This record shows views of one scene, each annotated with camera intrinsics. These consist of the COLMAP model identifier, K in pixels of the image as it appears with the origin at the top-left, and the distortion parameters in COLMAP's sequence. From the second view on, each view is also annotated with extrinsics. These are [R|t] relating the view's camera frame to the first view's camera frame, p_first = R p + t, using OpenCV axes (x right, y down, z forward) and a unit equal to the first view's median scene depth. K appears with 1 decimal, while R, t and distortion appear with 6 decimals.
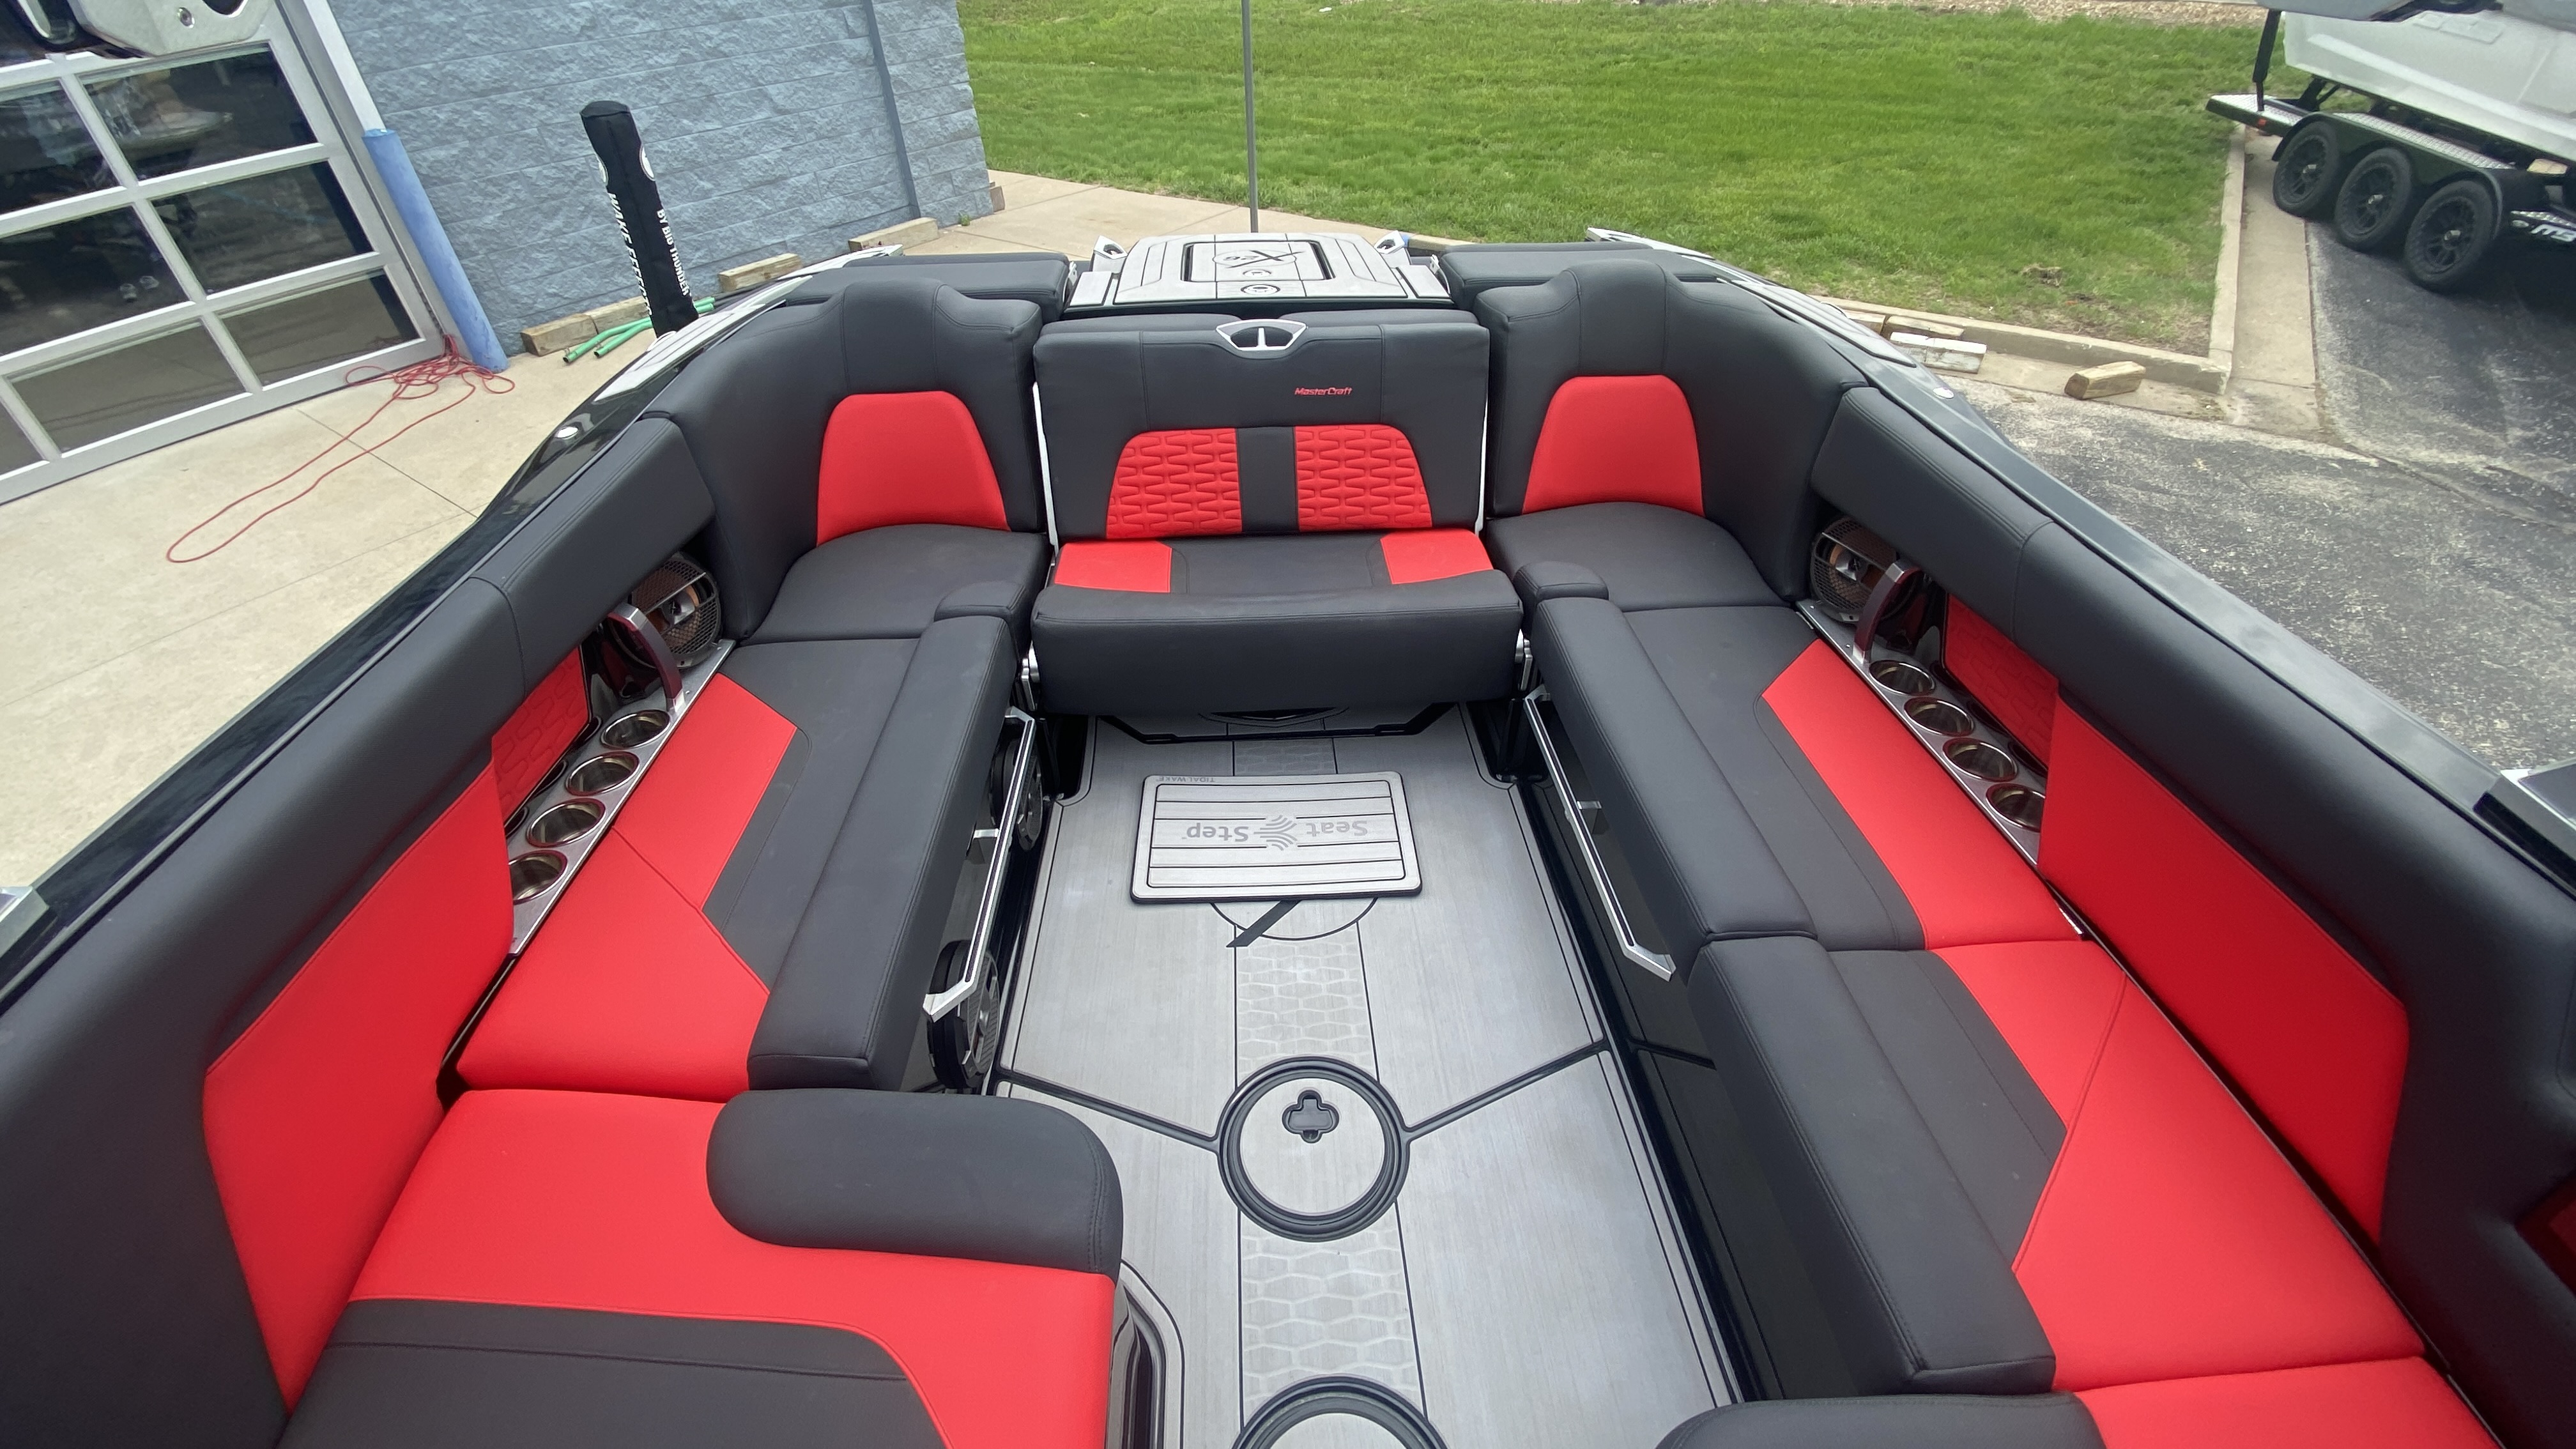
lens RADIAL K [[1036.7, 0, 1288.0], [0, 1036.7, 724.5], [0, 0, 1]] dist [0.013540, -0.018680]
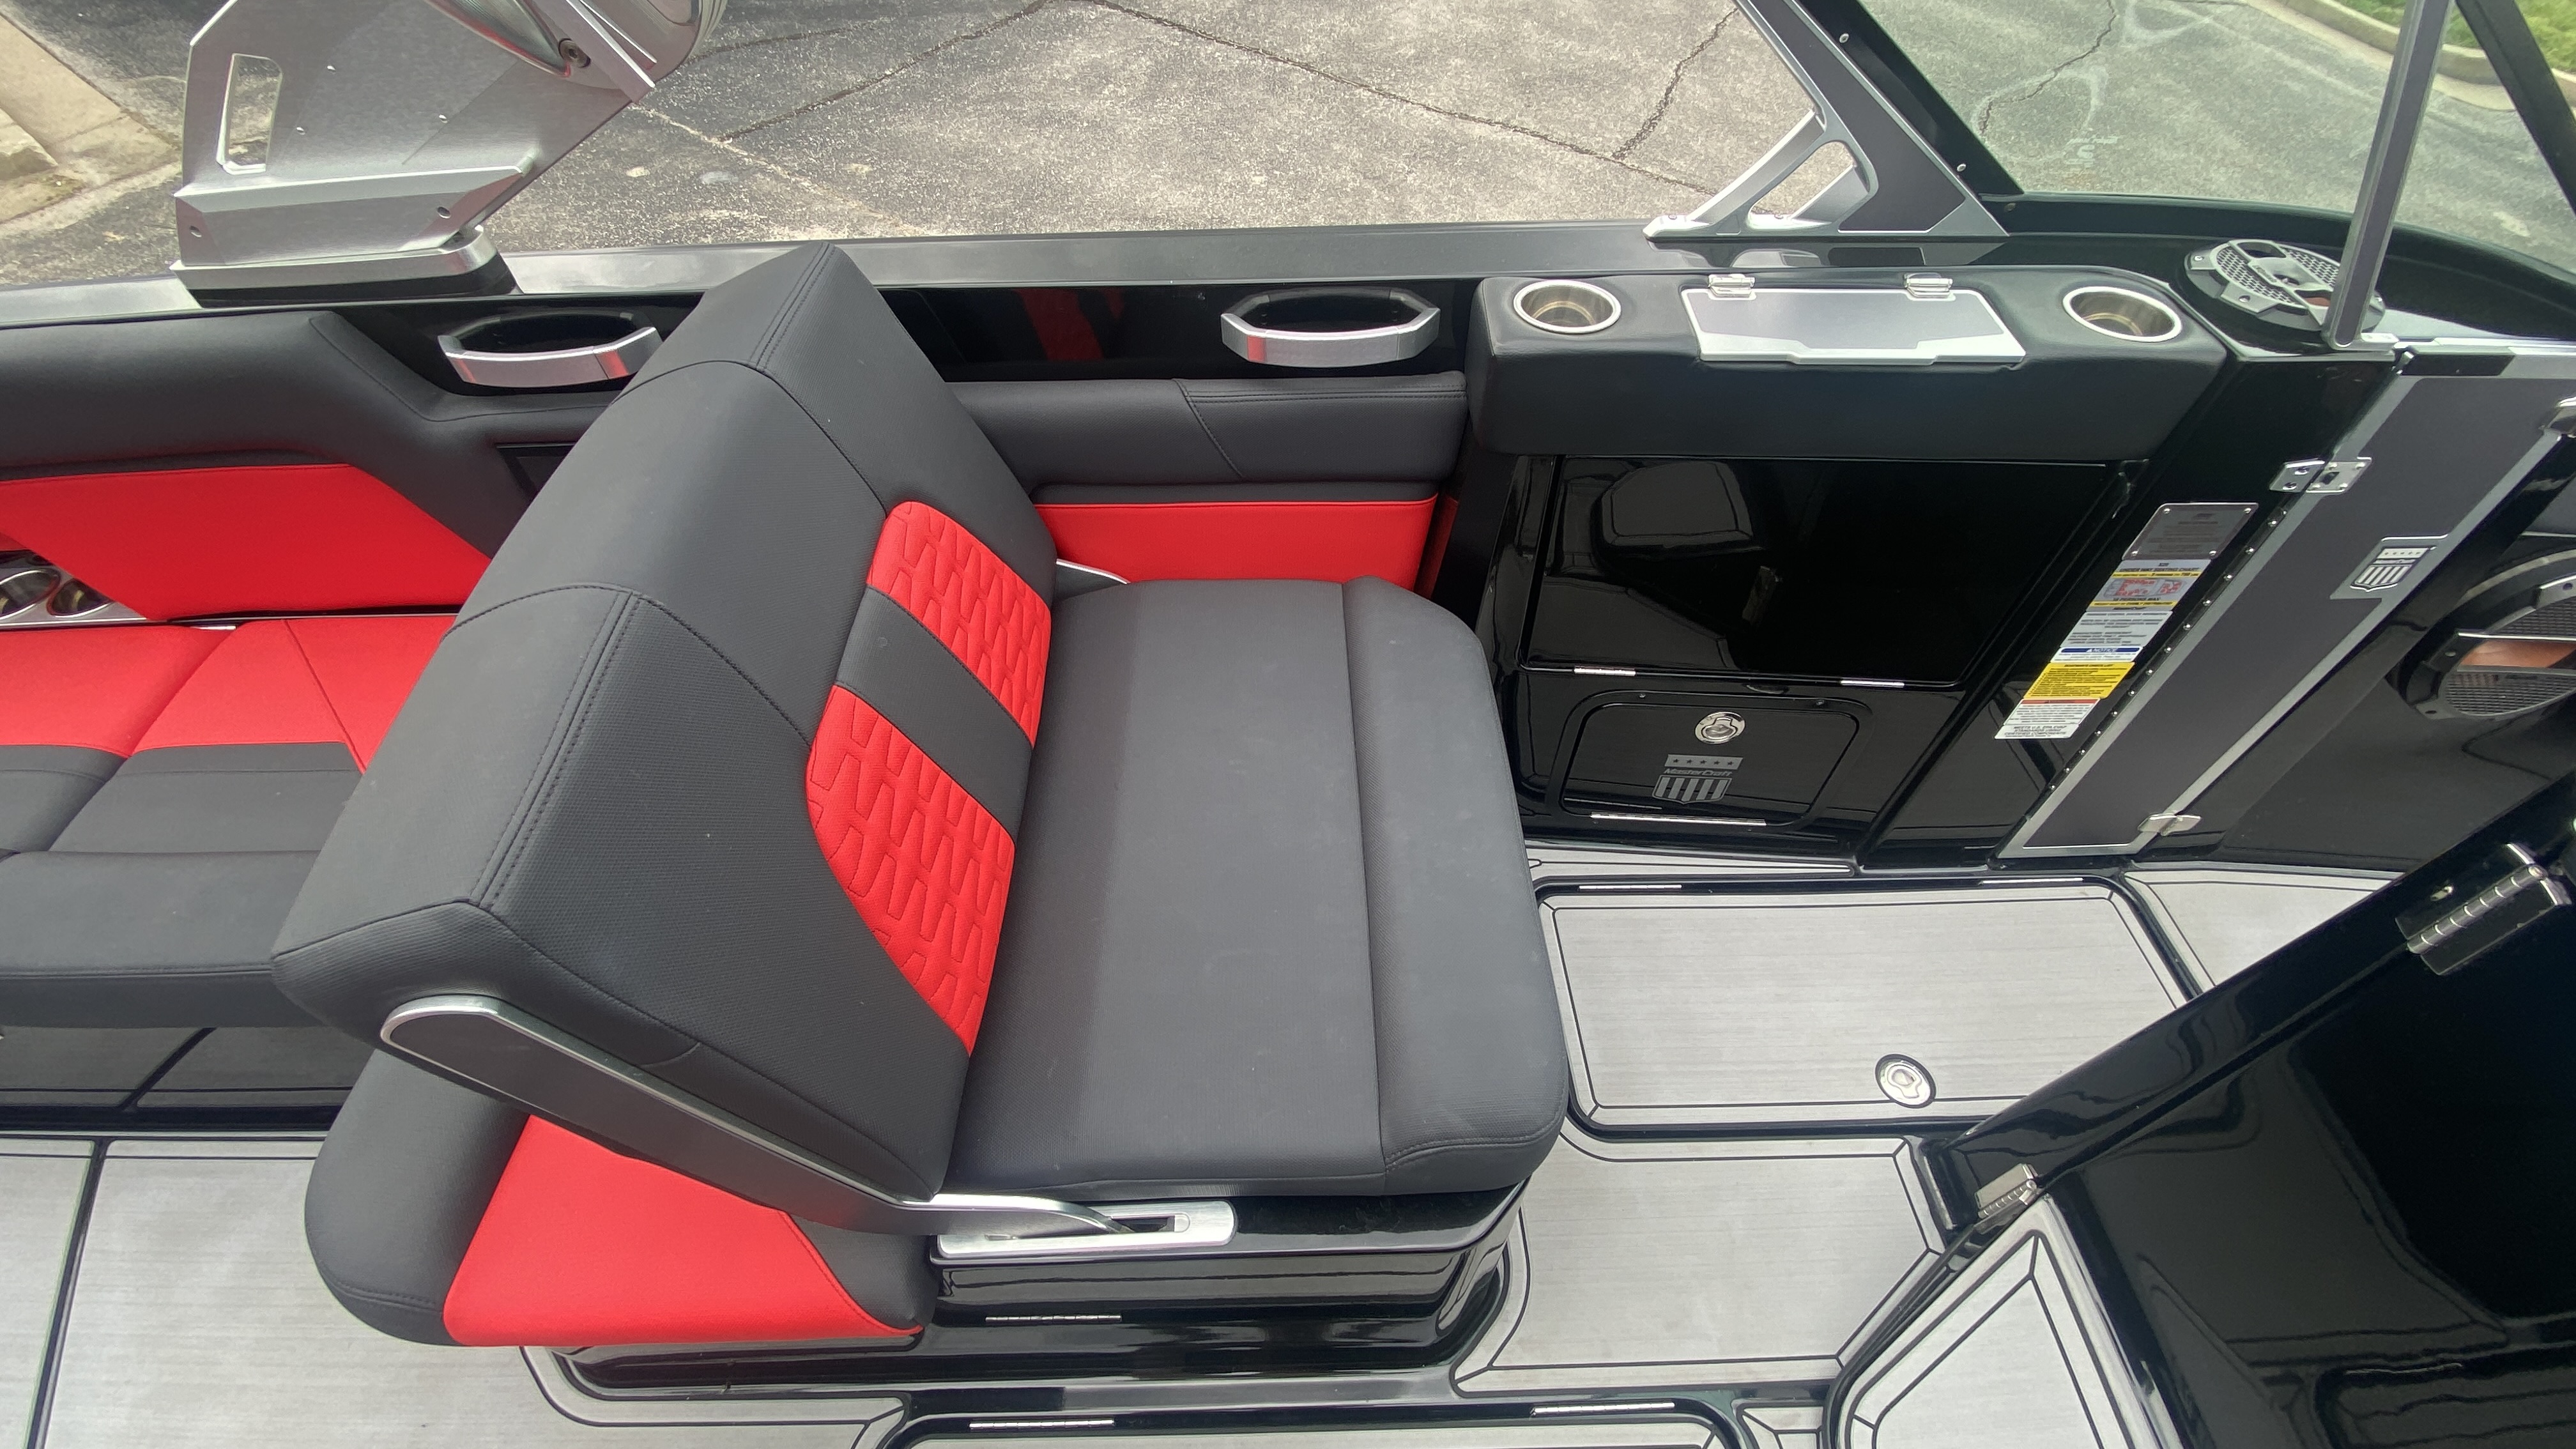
lens RADIAL K [[1039.9, 0, 1275.1], [0, 1039.9, 719.6], [0, 0, 1]] dist [0.008874, -0.014629]
pose [[0.028344, -0.752101, 0.658438, 0.019092], [0.606404, 0.536587, 0.586812, 0.062534], [-0.794651, 0.382647, 0.471286, -0.048172]]
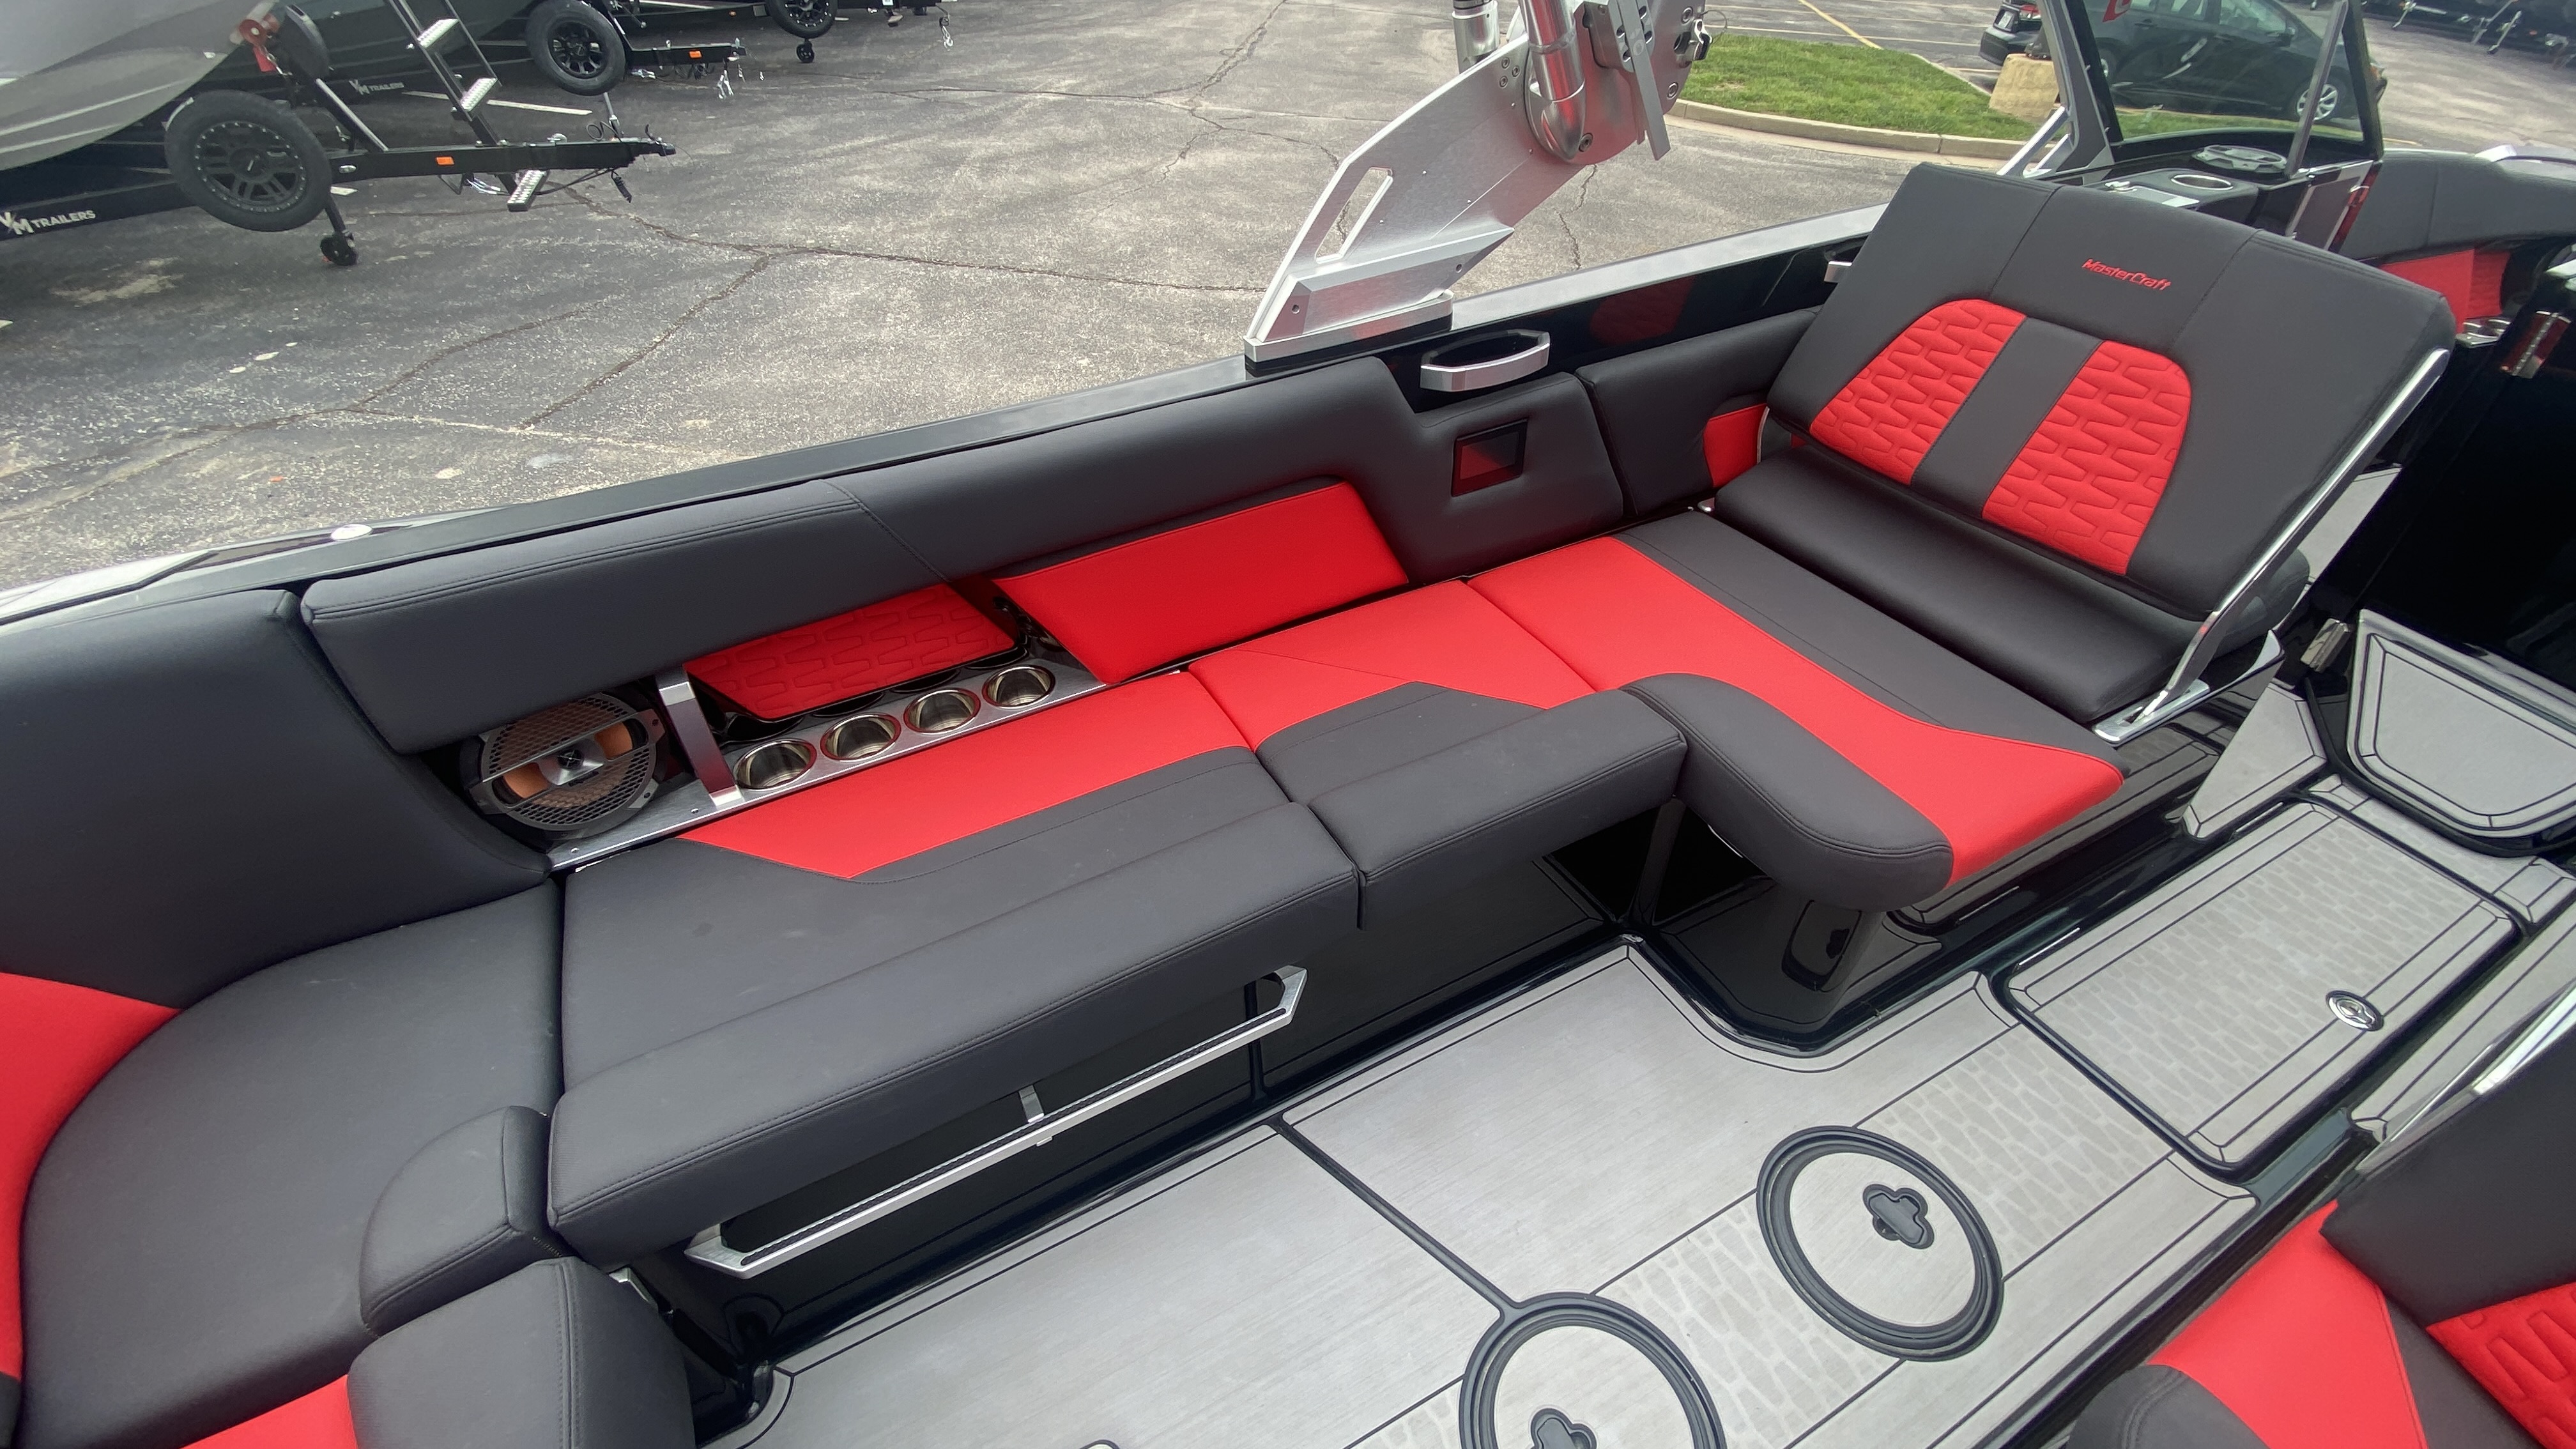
lens RADIAL K [[1040.8, 0, 1292.4], [0, 1040.8, 719.7], [0, 0, 1]] dist [0.015095, -0.017569]
pose [[-0.416872, -0.574669, 0.704254, -0.031998], [0.566599, 0.441555, 0.695697, -0.121935], [-0.710763, 0.689046, 0.141535, 0.188198]]
